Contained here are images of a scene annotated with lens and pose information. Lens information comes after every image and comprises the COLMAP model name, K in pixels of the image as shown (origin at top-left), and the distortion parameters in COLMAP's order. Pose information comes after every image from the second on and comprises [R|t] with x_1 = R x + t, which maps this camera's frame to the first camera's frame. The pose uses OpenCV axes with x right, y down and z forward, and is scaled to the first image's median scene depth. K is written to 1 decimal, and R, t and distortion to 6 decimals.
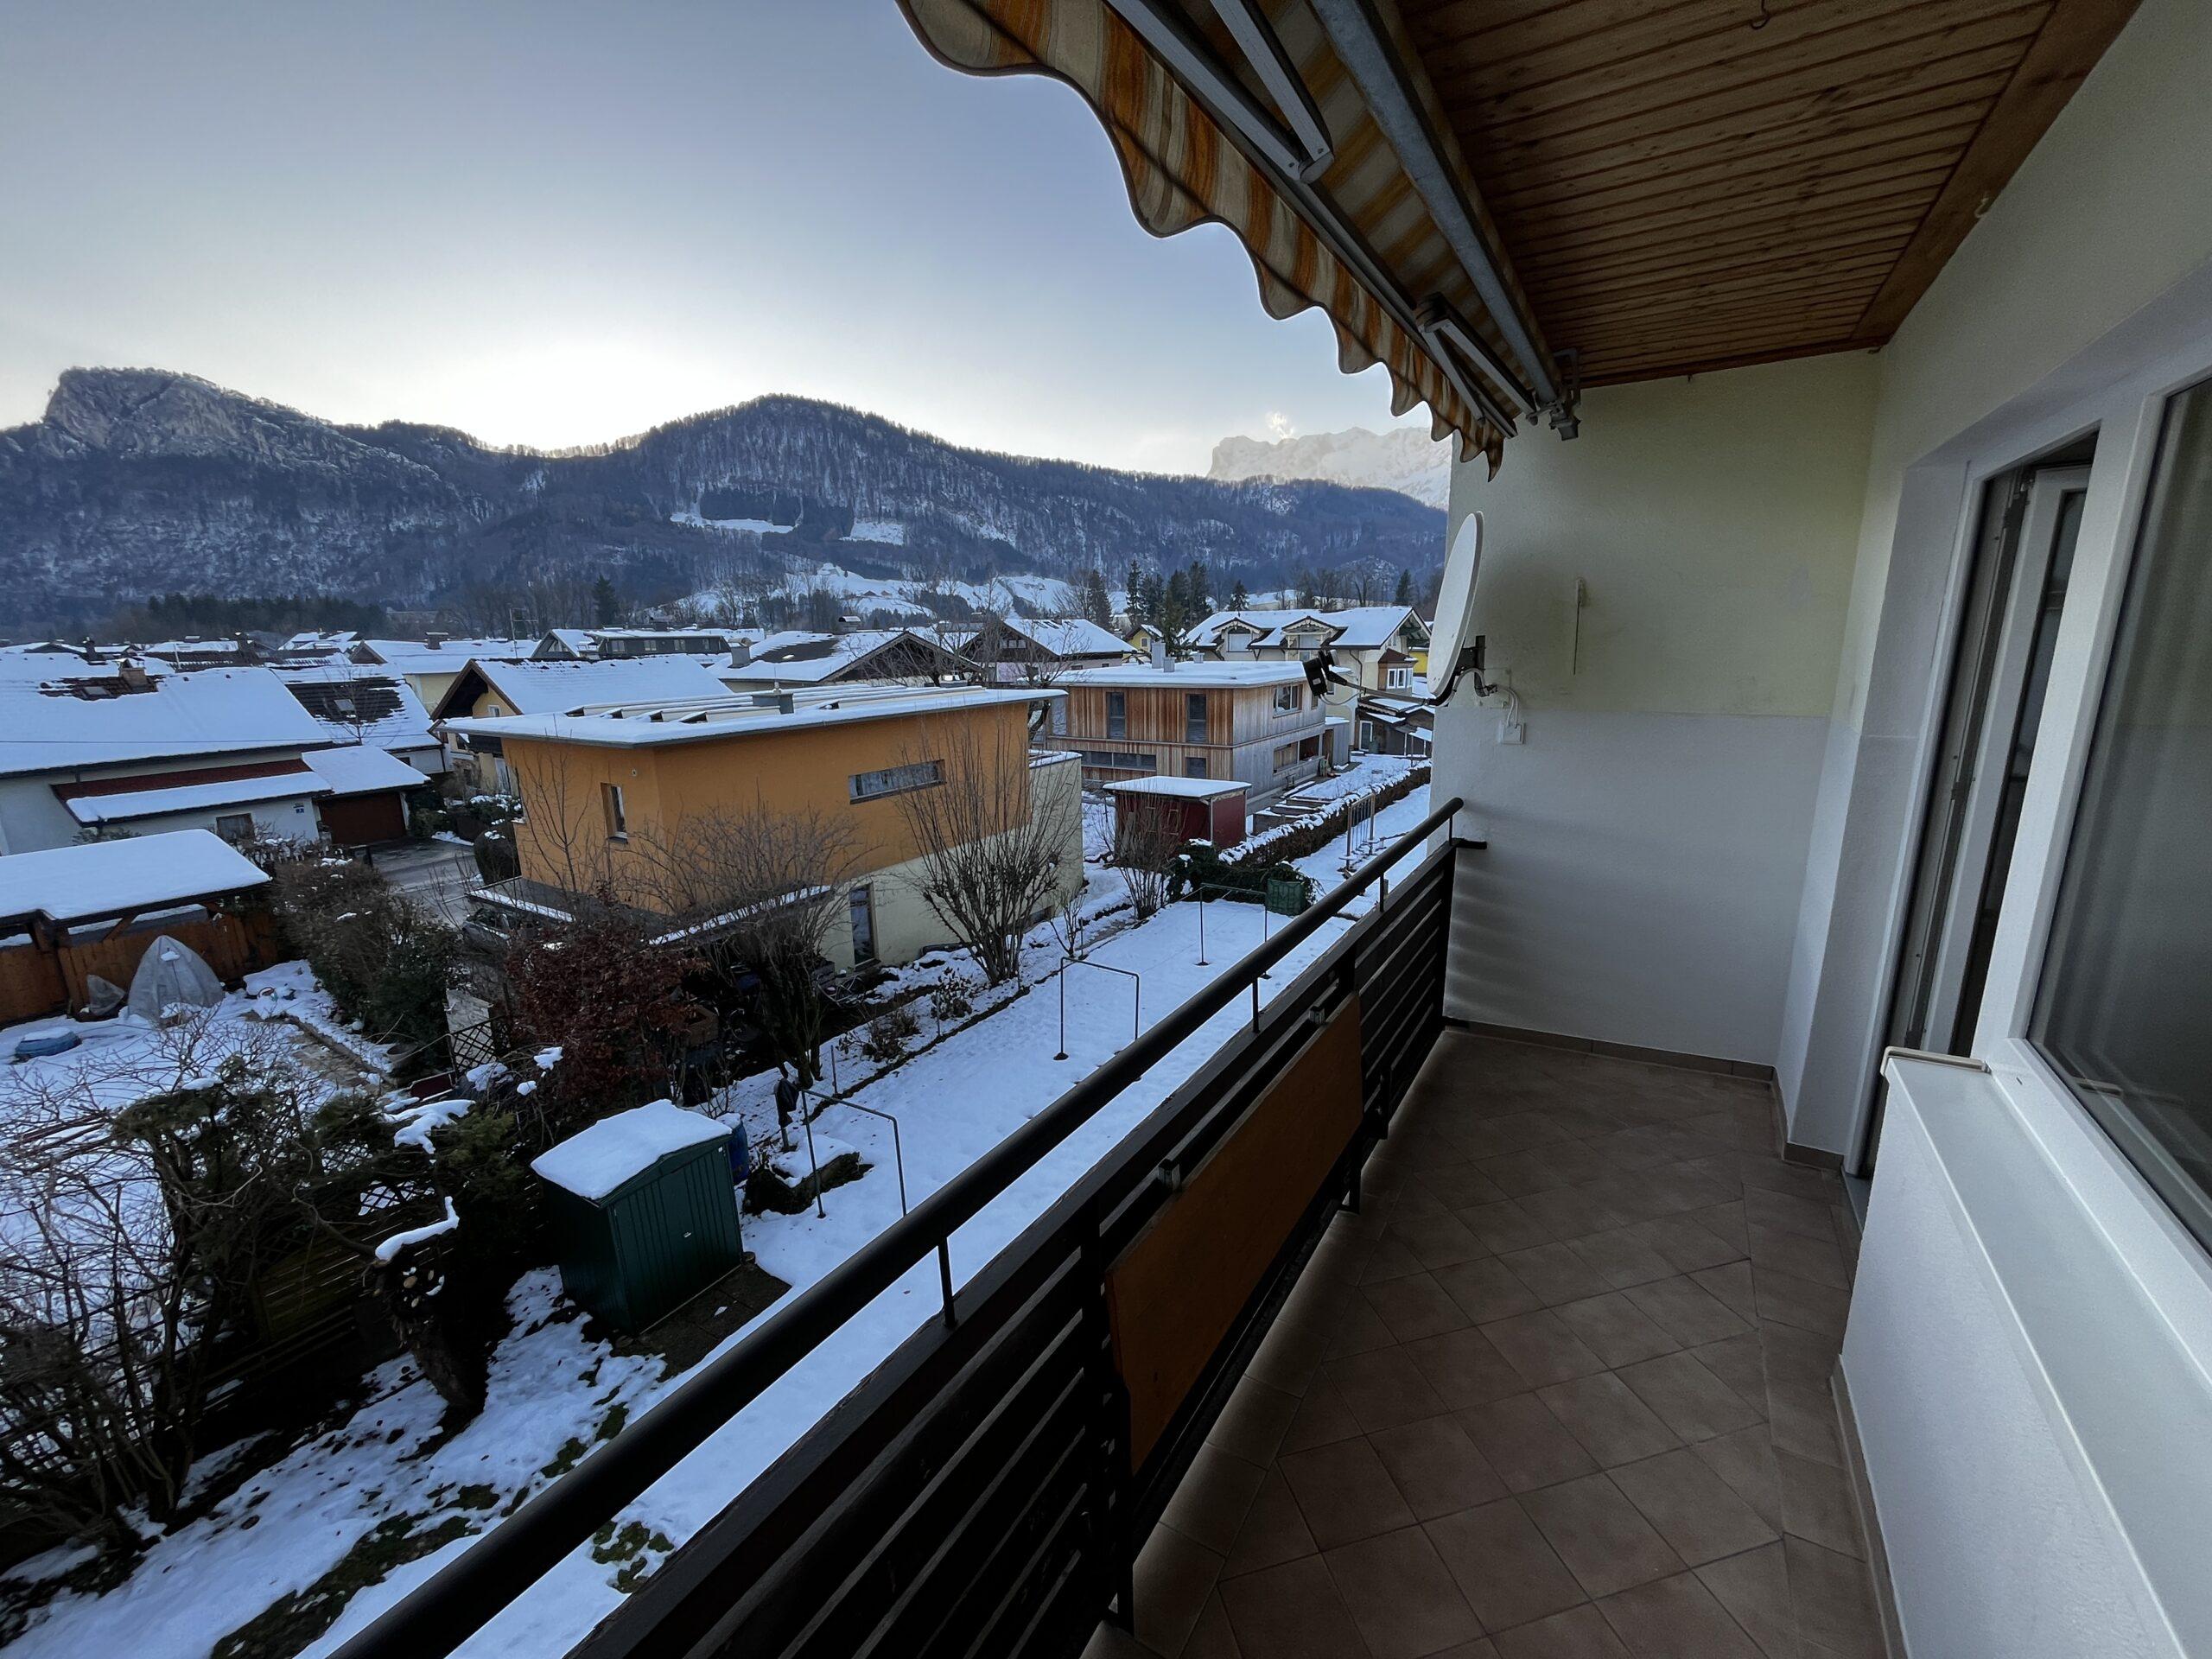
lens RADIAL K [[892.2, 0, 1102.4], [0, 892.2, 834.0], [0, 0, 1]] dist [-0.002375, -0.000844]
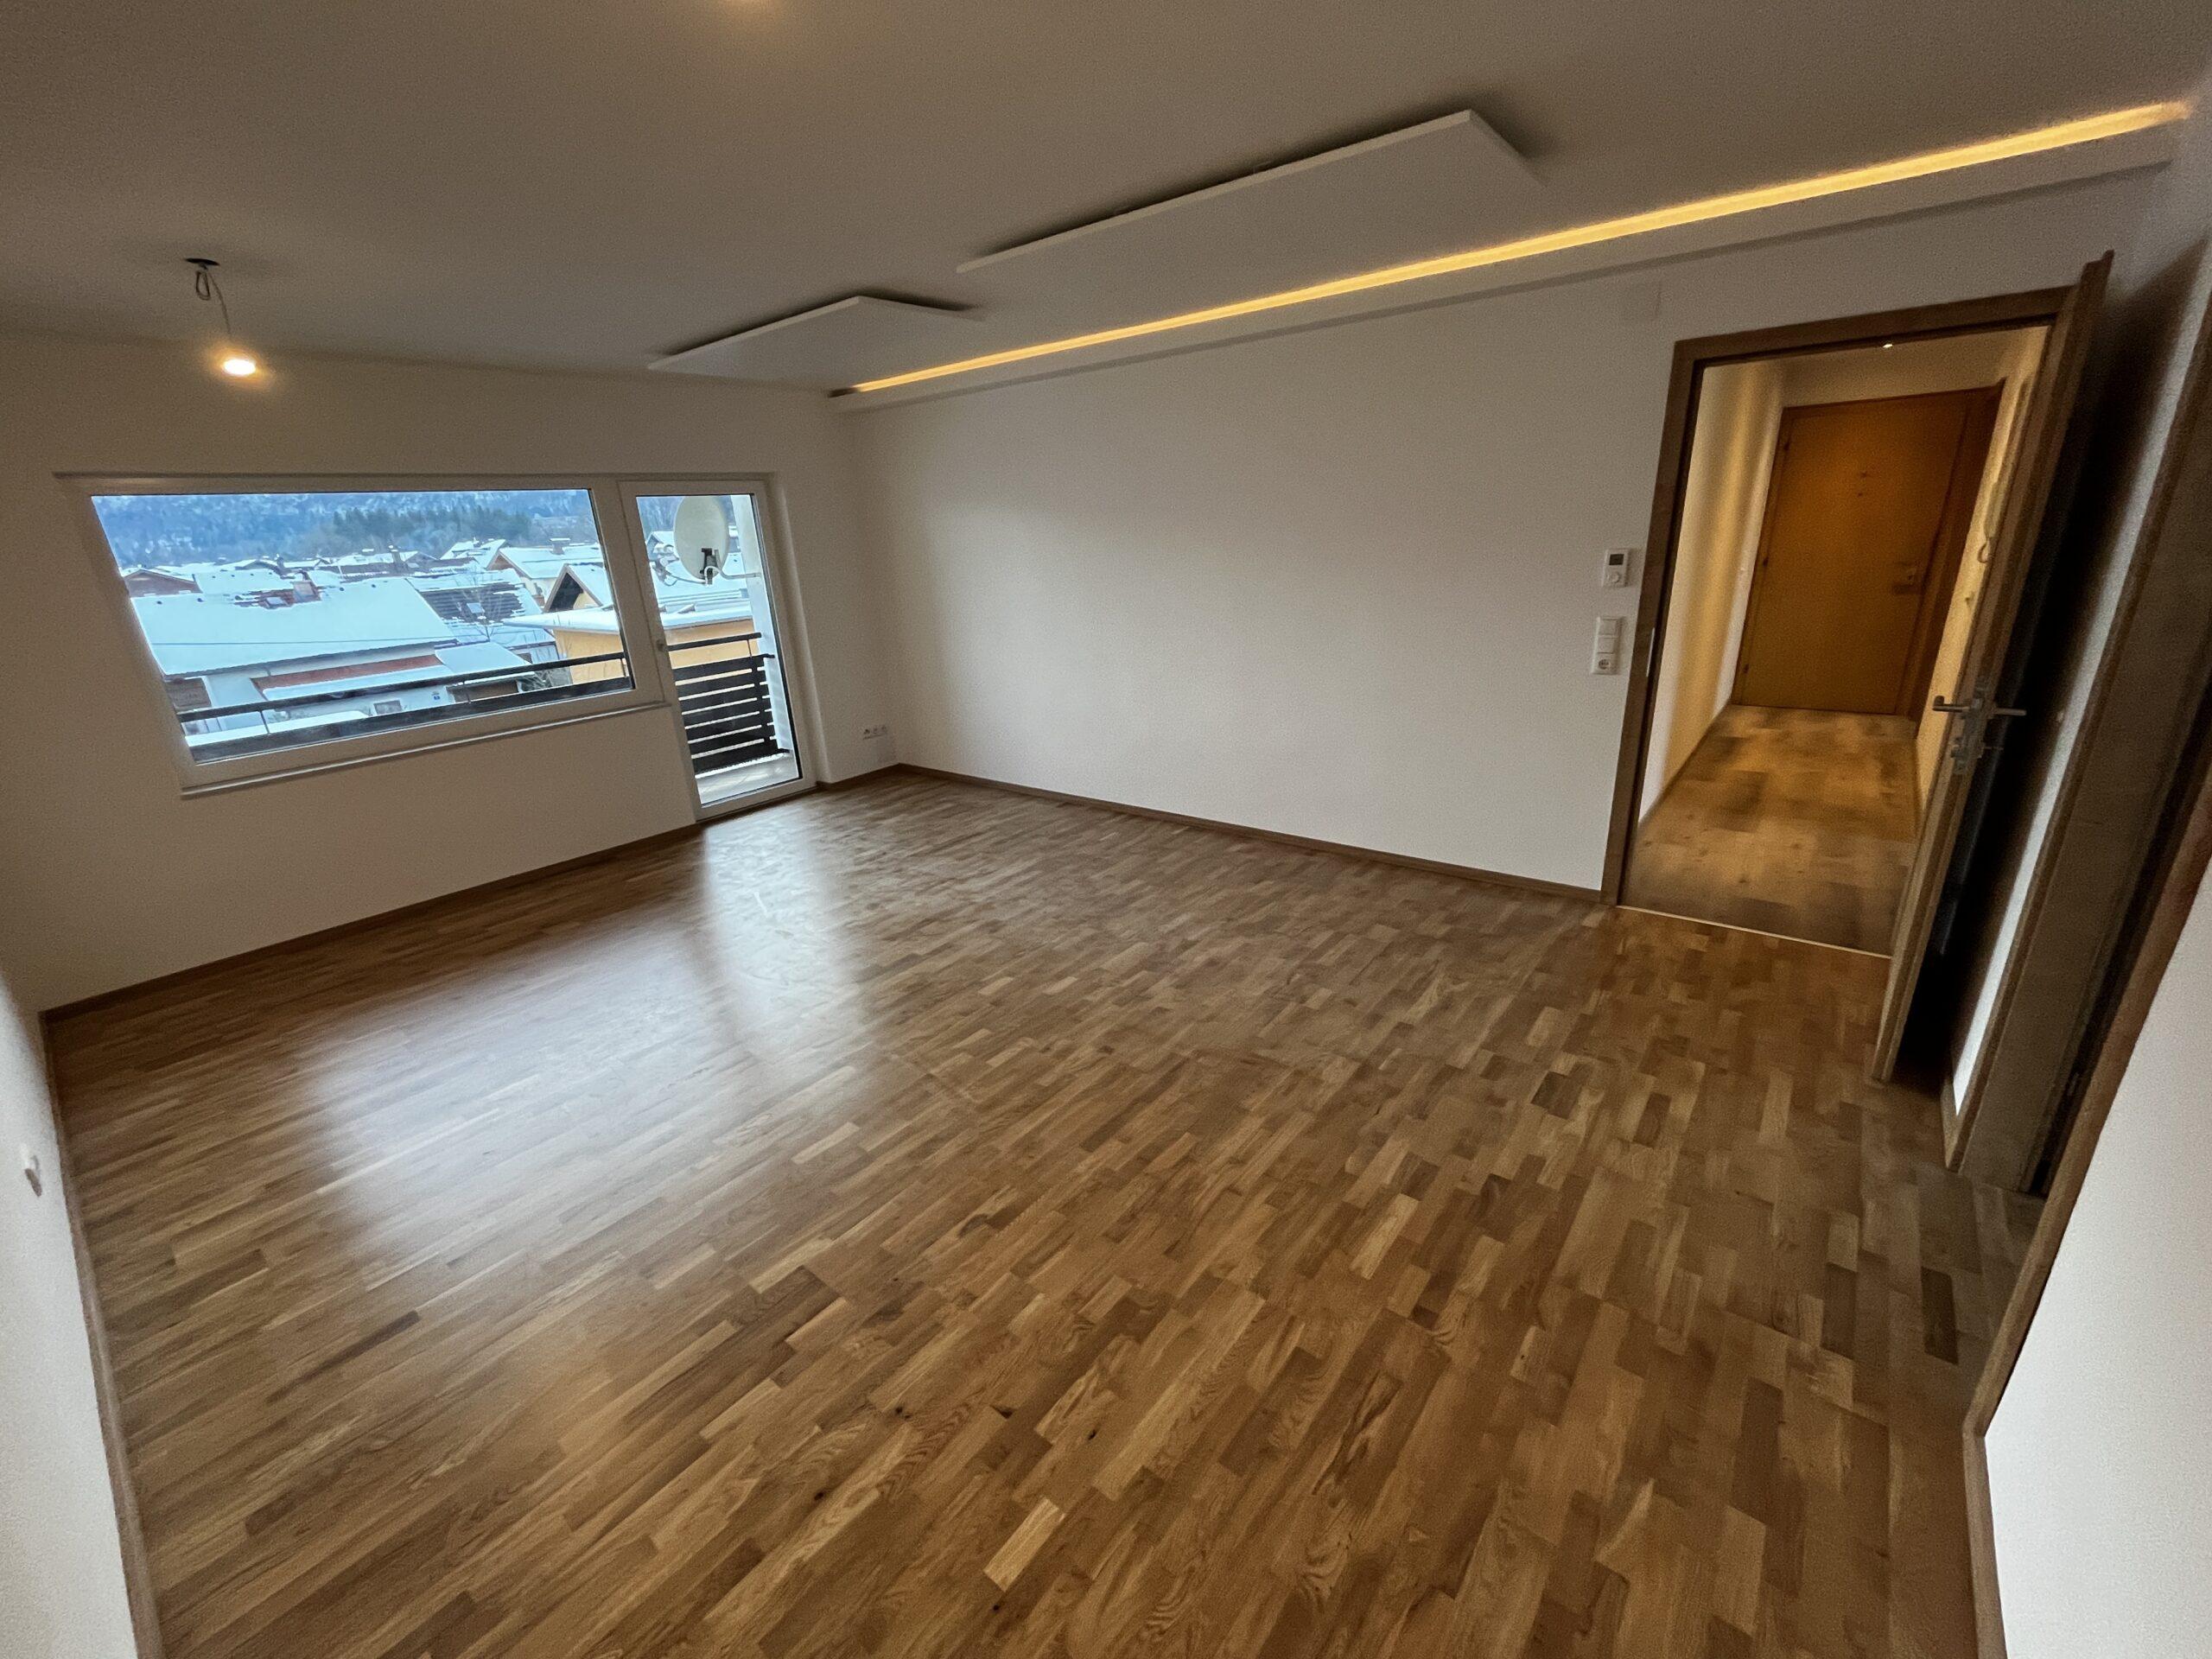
lens RADIAL K [[892.2, 0, 1100.6], [0, 892.2, 836.6], [0, 0, 1]] dist [-0.002375, -0.000844]
pose [[0.991434, 0.006588, -0.130442, 0.264463], [0.009877, 0.992086, 0.125174, 0.031682], [0.130234, -0.125390, 0.983522, -0.168626]]
